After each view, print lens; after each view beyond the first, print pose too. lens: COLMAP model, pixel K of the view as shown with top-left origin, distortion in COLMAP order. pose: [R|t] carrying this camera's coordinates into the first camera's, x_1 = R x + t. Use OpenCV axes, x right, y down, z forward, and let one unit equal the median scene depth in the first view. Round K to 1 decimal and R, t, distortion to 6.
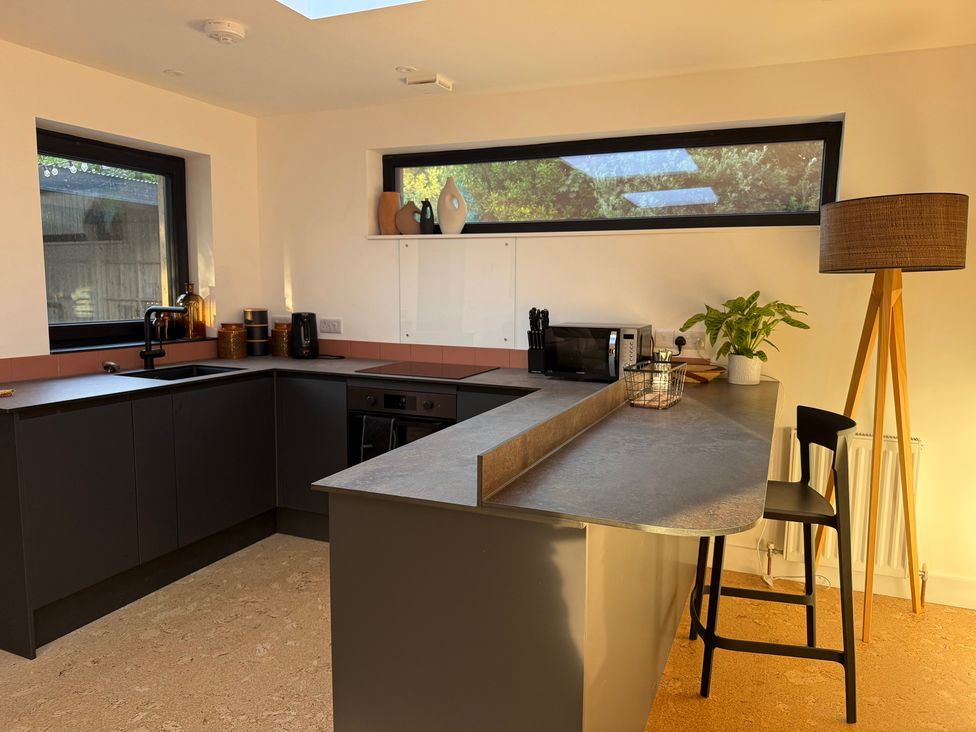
lens RADIAL K [[689.8, 0, 487.1], [0, 689.8, 368.9], [0, 0, 1]] dist [0.045926, -0.061945]
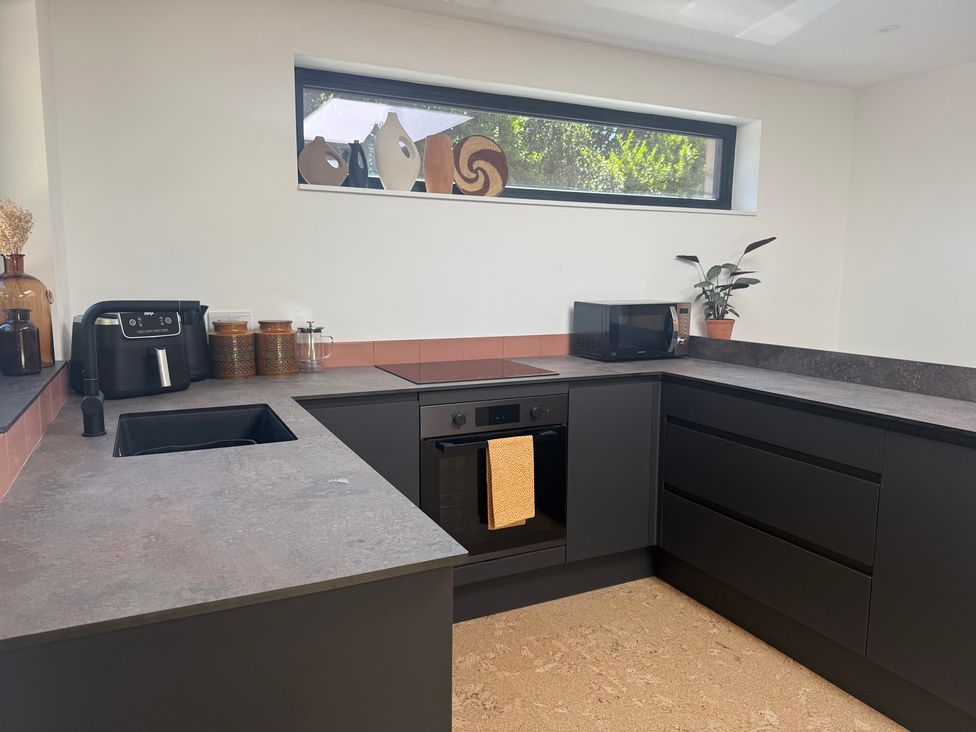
lens RADIAL K [[679.4, 0, 486.5], [0, 679.4, 370.8], [0, 0, 1]] dist [0.141205, -0.222326]
pose [[0.646543, -0.114525, 0.754232, -0.732222], [0.093215, 0.993119, 0.070892, -0.056967], [-0.757161, 0.024471, 0.652769, 0.547224]]
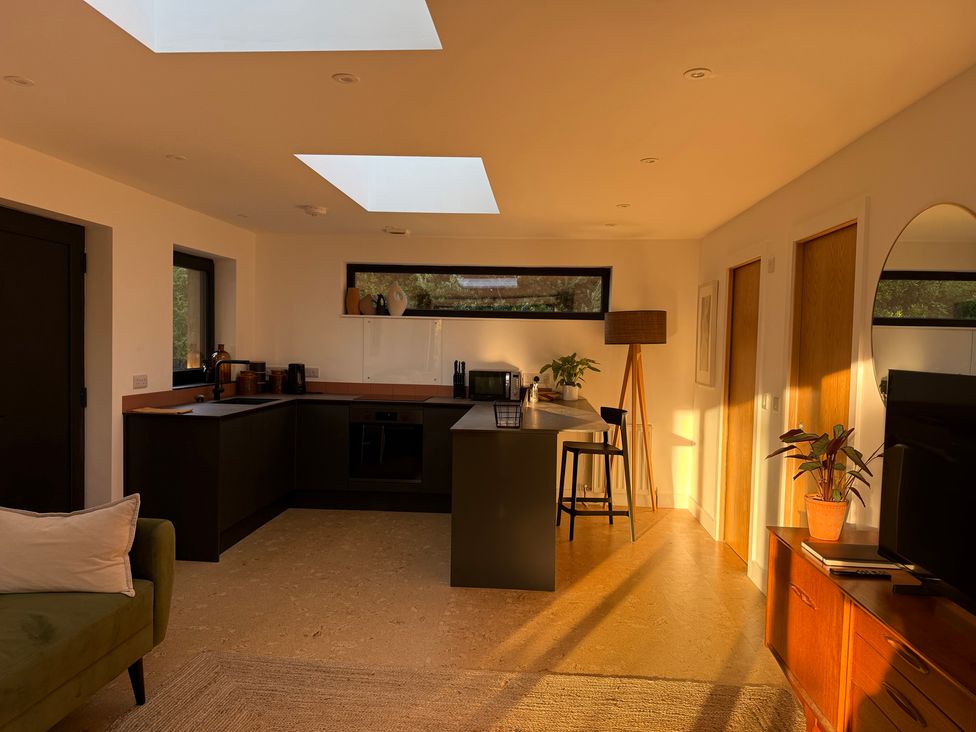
lens RADIAL K [[679.4, 0, 486.5], [0, 679.4, 370.8], [0, 0, 1]] dist [0.141205, -0.222326]
pose [[0.945164, -0.003539, 0.326578, -0.465242], [0.027144, 0.997333, -0.067753, 0.060607], [-0.325467, 0.072903, 0.942739, -0.709301]]
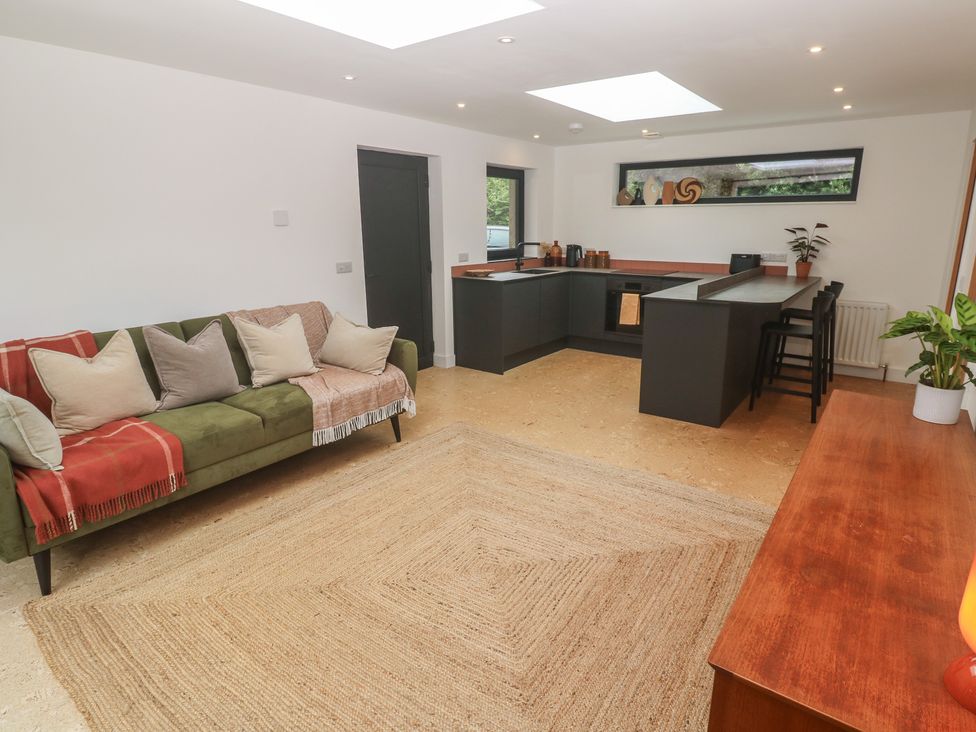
lens RADIAL K [[537.0, 0, 502.3], [0, 537.0, 352.8], [0, 0, 1]] dist [0.001416, -0.014780]
pose [[0.975648, 0.037122, -0.216179, -0.163679], [-0.012279, 0.993272, 0.115148, 0.072375], [0.218999, -0.109690, 0.969540, -0.819937]]
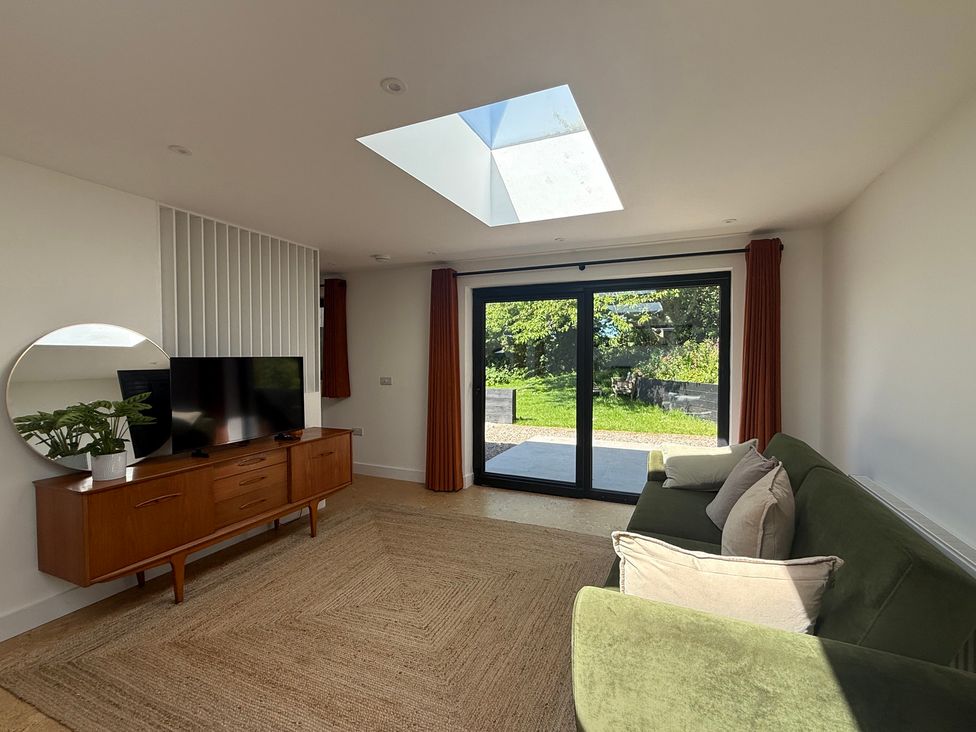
lens RADIAL K [[445.6, 0, 488.0], [0, 445.6, 366.0], [0, 0, 1]] dist [-0.001828, 0.001135]
pose [[-0.999928, -0.011952, 0.001403, -0.470428], [-0.011611, 0.988879, 0.148271, -0.088536], [-0.003160, 0.148244, -0.988946, 0.593731]]
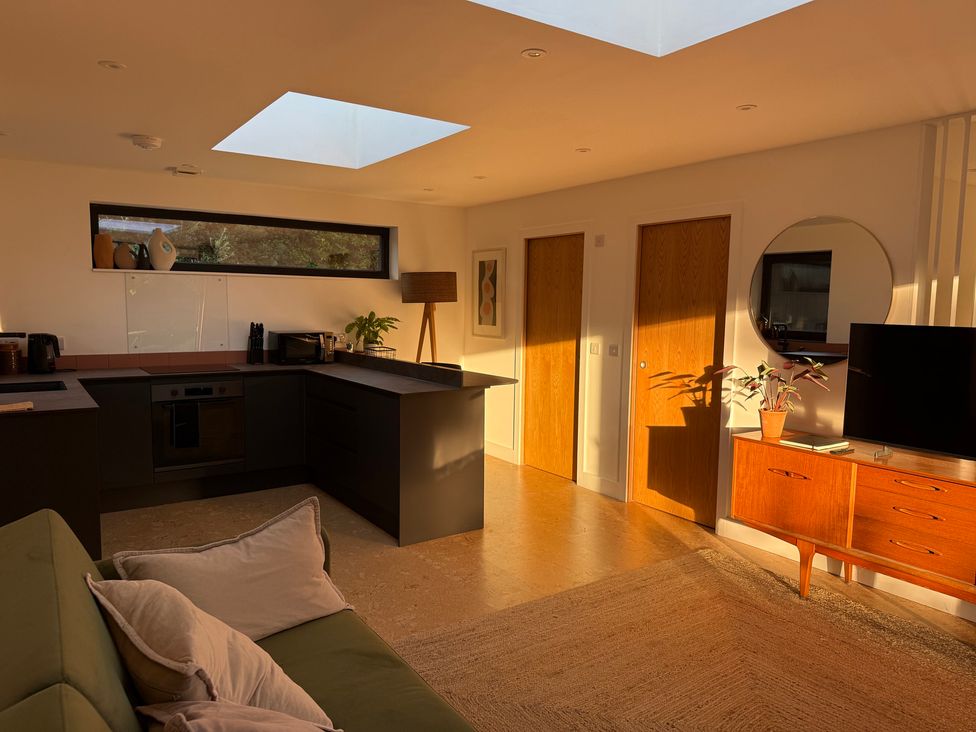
lens RADIAL K [[689.8, 0, 487.1], [0, 689.8, 368.9], [0, 0, 1]] dist [0.045926, -0.061945]
pose [[0.525167, -0.090174, 0.846208, -1.099511], [0.094396, 0.994406, 0.047384, -0.009656], [-0.845748, 0.054994, 0.530741, -0.309958]]
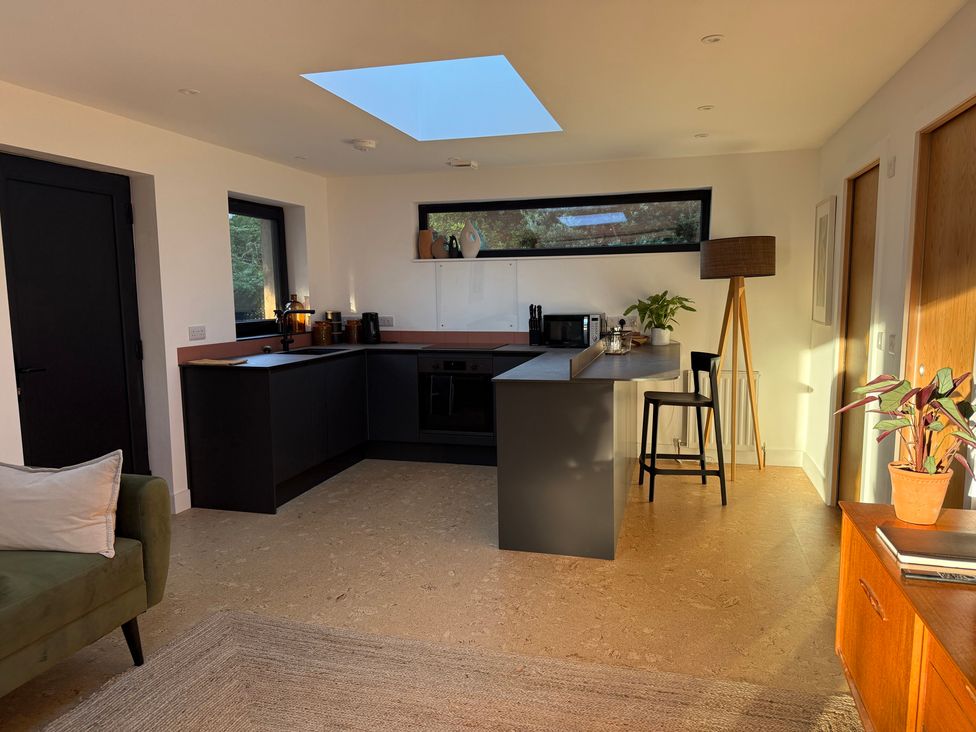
lens RADIAL K [[679.4, 0, 486.5], [0, 679.4, 370.8], [0, 0, 1]] dist [0.141205, -0.222326]
pose [[0.990445, -0.038800, 0.132339, -0.277785], [0.039087, 0.999236, 0.000430, 0.066561], [-0.132254, 0.004747, 0.991204, -0.610190]]
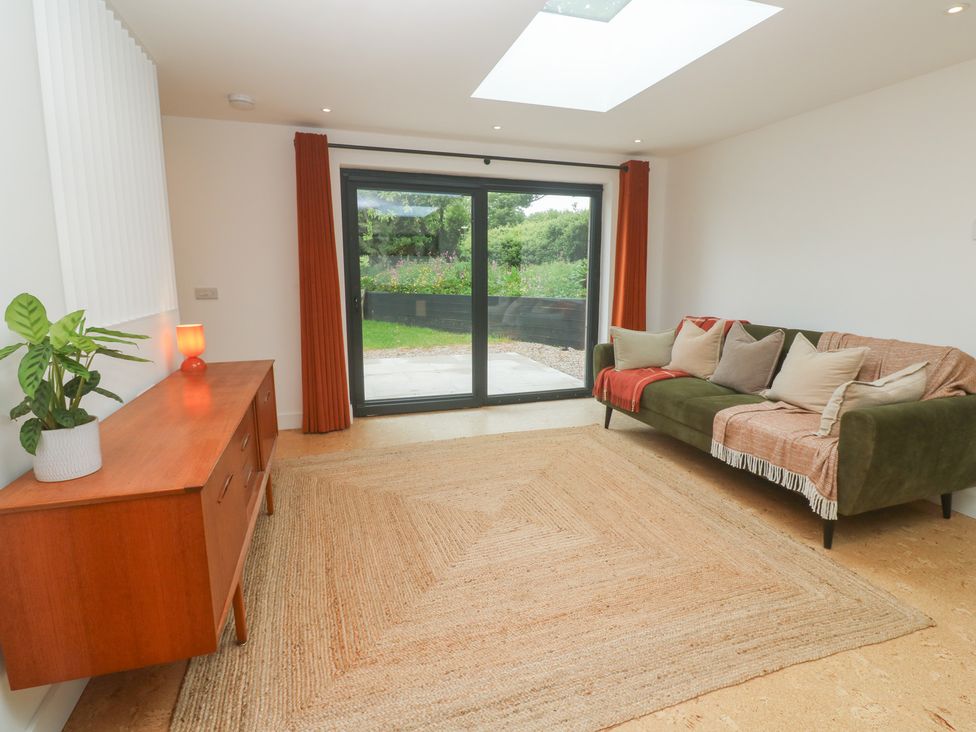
lens RADIAL K [[507.5, 0, 503.4], [0, 507.5, 355.7], [0, 0, 1]] dist [-0.000202, -0.010501]
pose [[-0.730464, 0.096710, -0.676069, 0.204588], [-0.095075, 0.965884, 0.240893, -0.010361], [0.676301, 0.240241, -0.696349, 0.374814]]
